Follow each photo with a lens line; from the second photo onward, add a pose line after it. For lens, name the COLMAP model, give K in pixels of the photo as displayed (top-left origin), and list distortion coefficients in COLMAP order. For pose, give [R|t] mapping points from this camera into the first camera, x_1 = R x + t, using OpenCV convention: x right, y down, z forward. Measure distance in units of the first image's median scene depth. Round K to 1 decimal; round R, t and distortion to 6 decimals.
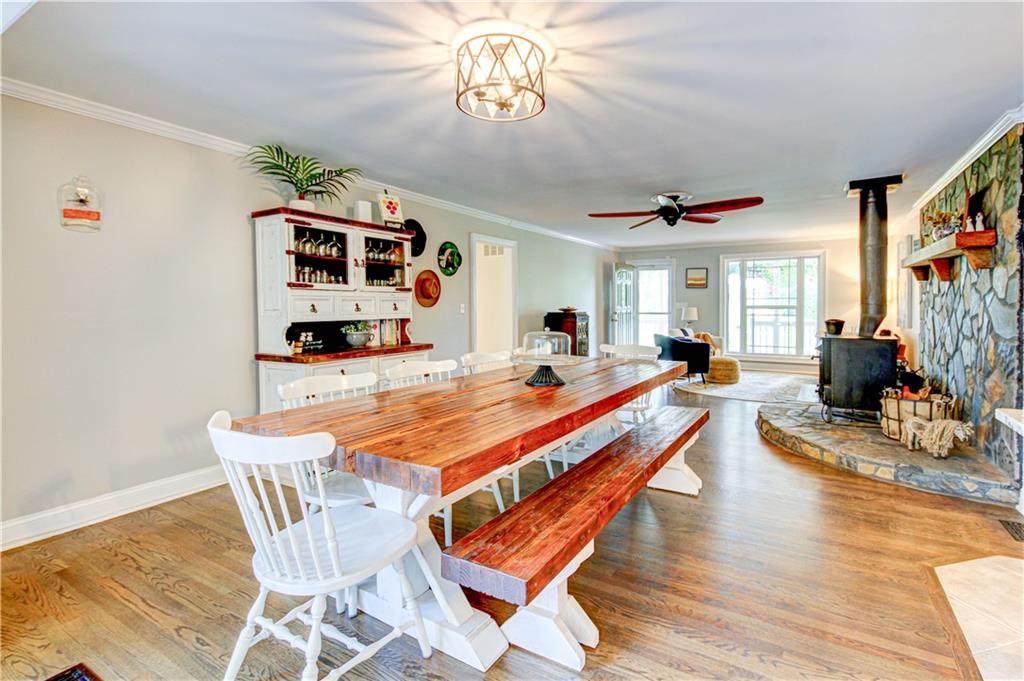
lens RADIAL K [[485.3, 0, 523.8], [0, 485.3, 311.8], [0, 0, 1]] dist [0.016694, -0.007513]
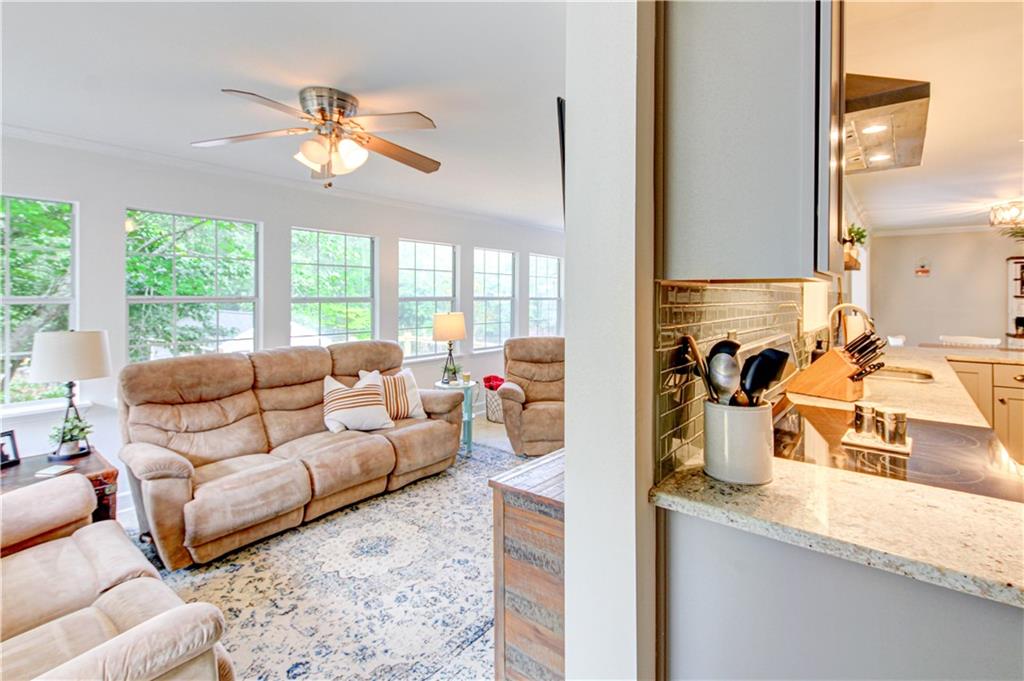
lens RADIAL K [[485.3, 0, 530.7], [0, 485.3, 298.3], [0, 0, 1]] dist [0.016694, -0.007513]
pose [[-0.133209, 0.000189, -0.991088, 1.368415], [-0.021817, 0.999757, 0.003123, -0.011228], [0.990848, 0.022039, -0.133173, -0.507613]]
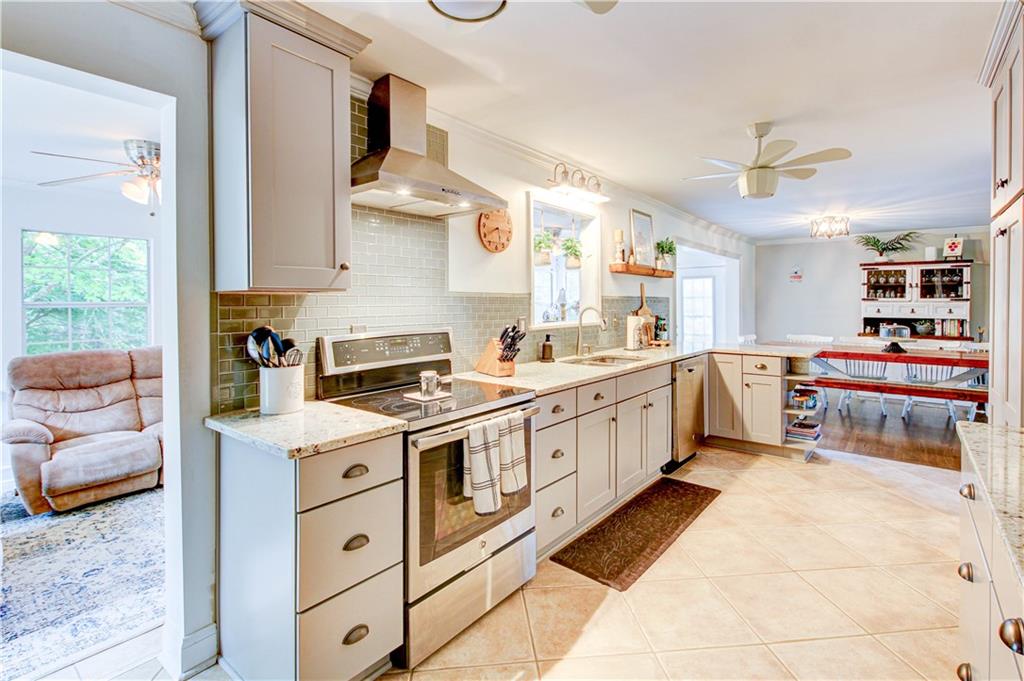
lens RADIAL K [[485.3, 0, 531.9], [0, 485.3, 307.2], [0, 0, 1]] dist [0.016694, -0.007513]
pose [[-0.133046, 0.010159, -0.991058, 1.497715], [-0.018155, 0.999755, 0.012685, -0.018681], [0.990944, 0.019680, -0.132829, -0.119126]]
